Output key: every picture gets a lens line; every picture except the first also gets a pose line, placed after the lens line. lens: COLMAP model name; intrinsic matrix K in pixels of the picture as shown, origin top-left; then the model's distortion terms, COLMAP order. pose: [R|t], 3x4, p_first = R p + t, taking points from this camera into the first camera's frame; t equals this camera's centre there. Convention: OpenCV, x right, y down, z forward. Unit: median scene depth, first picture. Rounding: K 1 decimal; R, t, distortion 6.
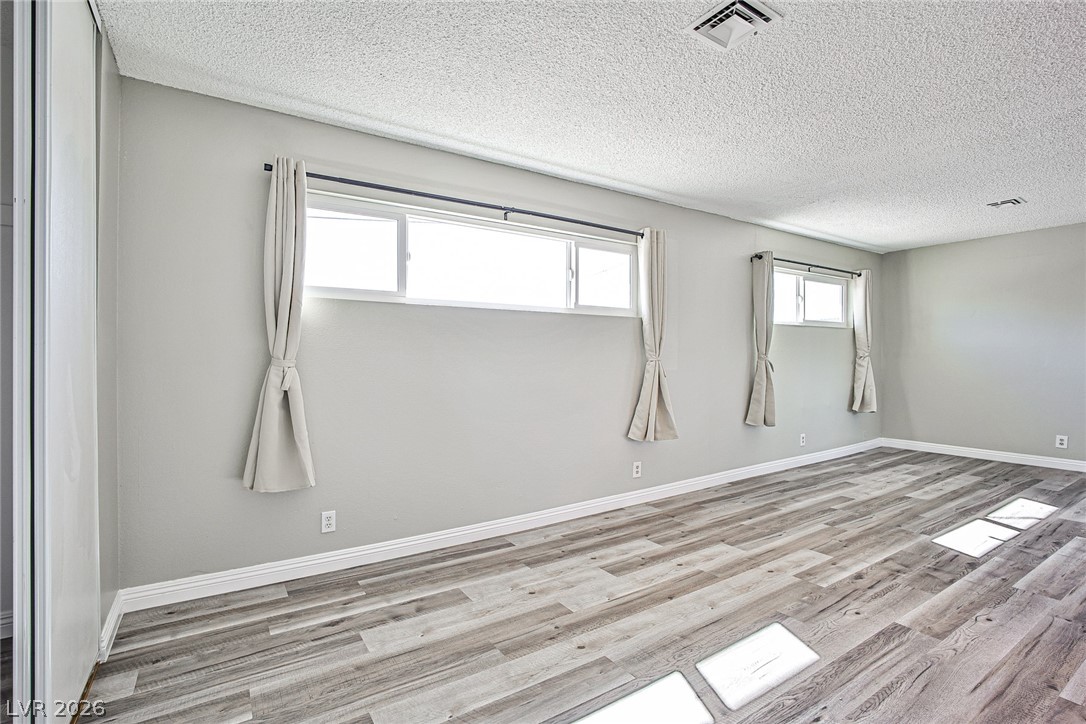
lens RADIAL K [[498.1, 0, 520.9], [0, 498.1, 356.4], [0, 0, 1]] dist [-0.033229, 0.011994]
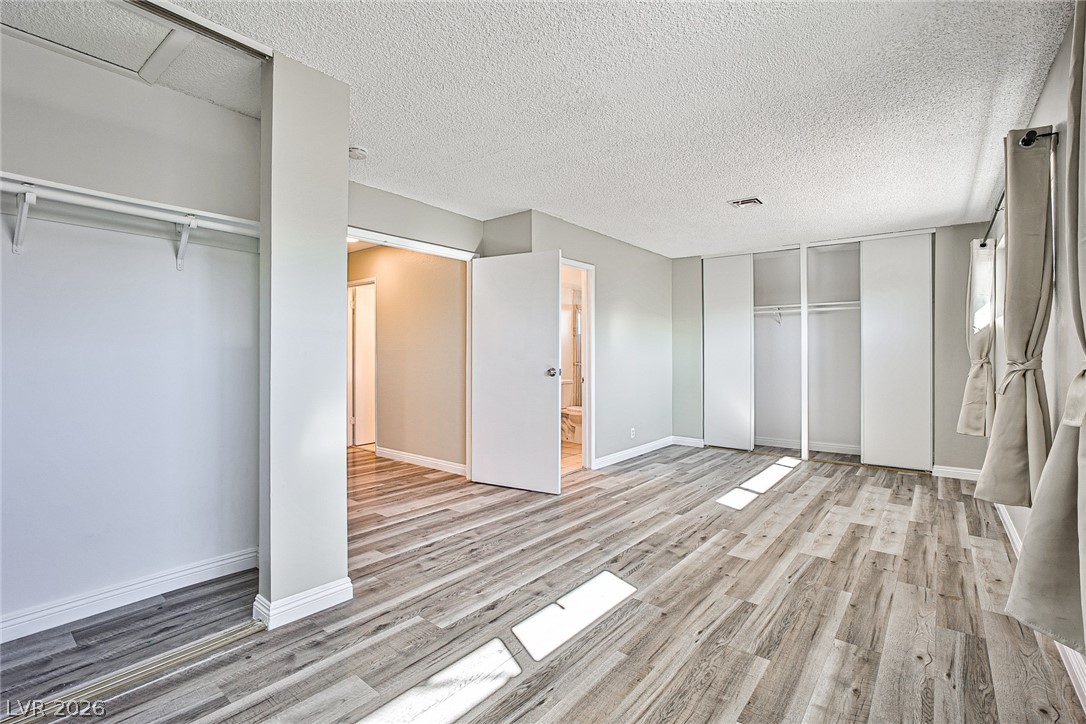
lens RADIAL K [[498.1, 0, 549.0], [0, 498.1, 355.1], [0, 0, 1]] dist [-0.033229, 0.011994]
pose [[-0.939299, -0.005549, -0.343054, 1.363189], [-0.003984, 0.999978, -0.005266, -0.009802], [0.343076, -0.003579, -0.939301, 1.868768]]
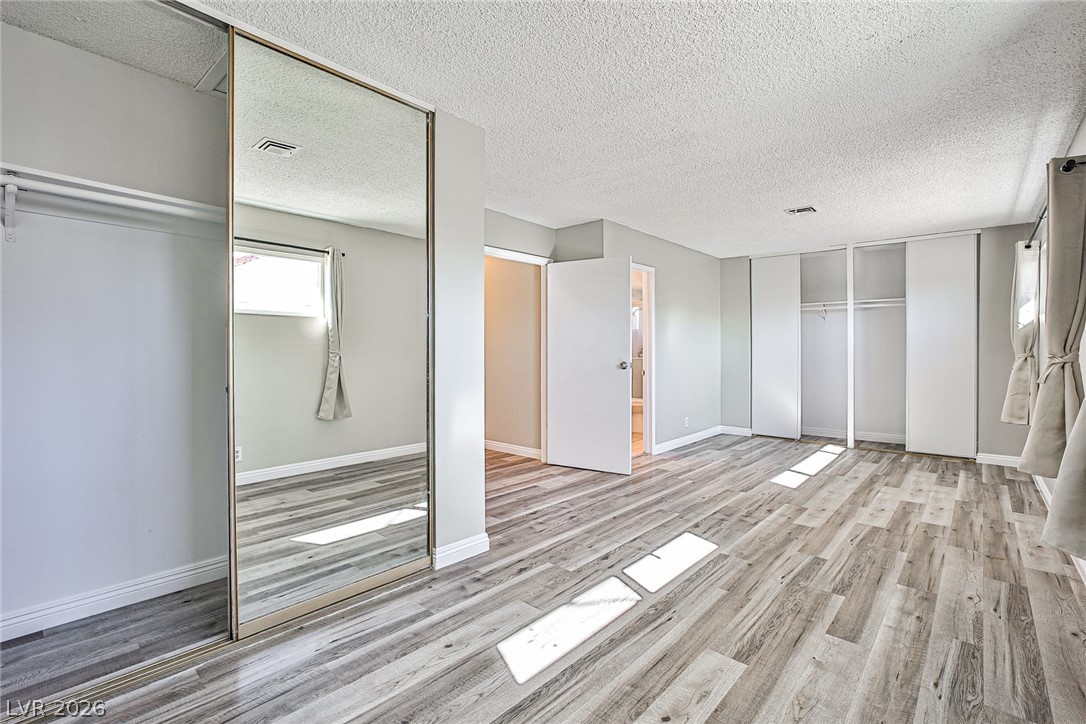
lens RADIAL K [[498.1, 0, 546.7], [0, 498.1, 354.5], [0, 0, 1]] dist [-0.033229, 0.011994]
pose [[-0.956170, 0.000650, -0.292812, 1.578565], [-0.000998, 0.999985, 0.005477, -0.012434], [0.292811, 0.005529, -0.956154, 1.988560]]
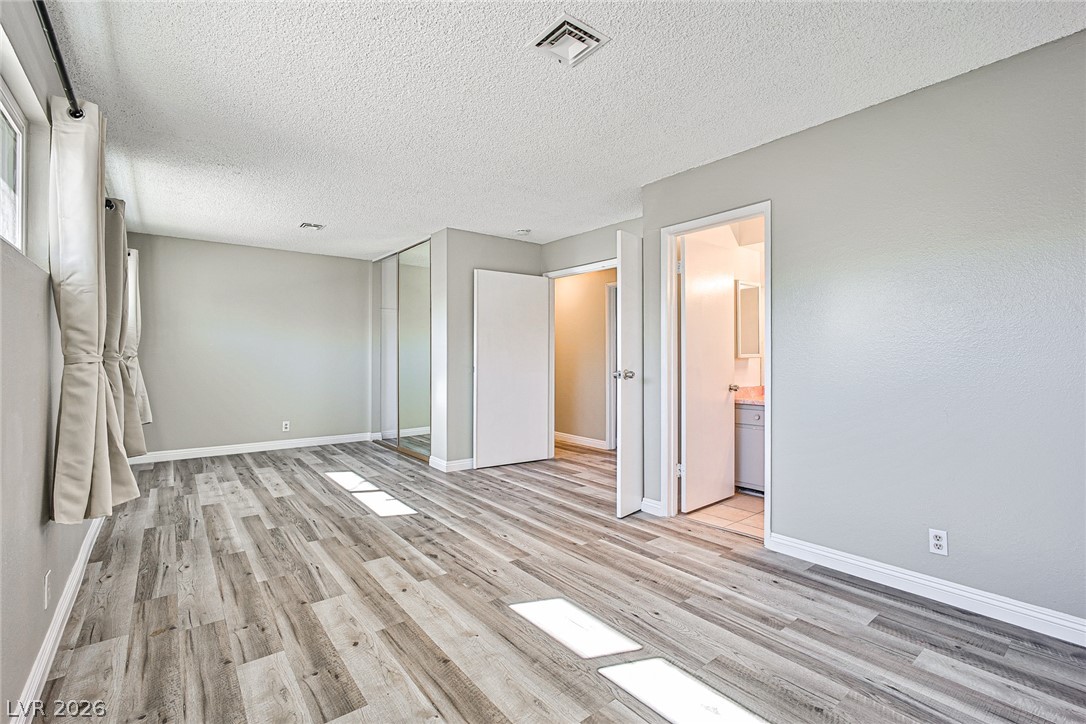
lens RADIAL K [[498.1, 0, 561.9], [0, 498.1, 358.7], [0, 0, 1]] dist [-0.033229, 0.011994]
pose [[-0.129569, -0.002313, 0.991568, -0.448313], [-0.001420, 0.999997, 0.002147, -0.011773], [-0.991569, -0.001130, -0.129572, 0.774640]]
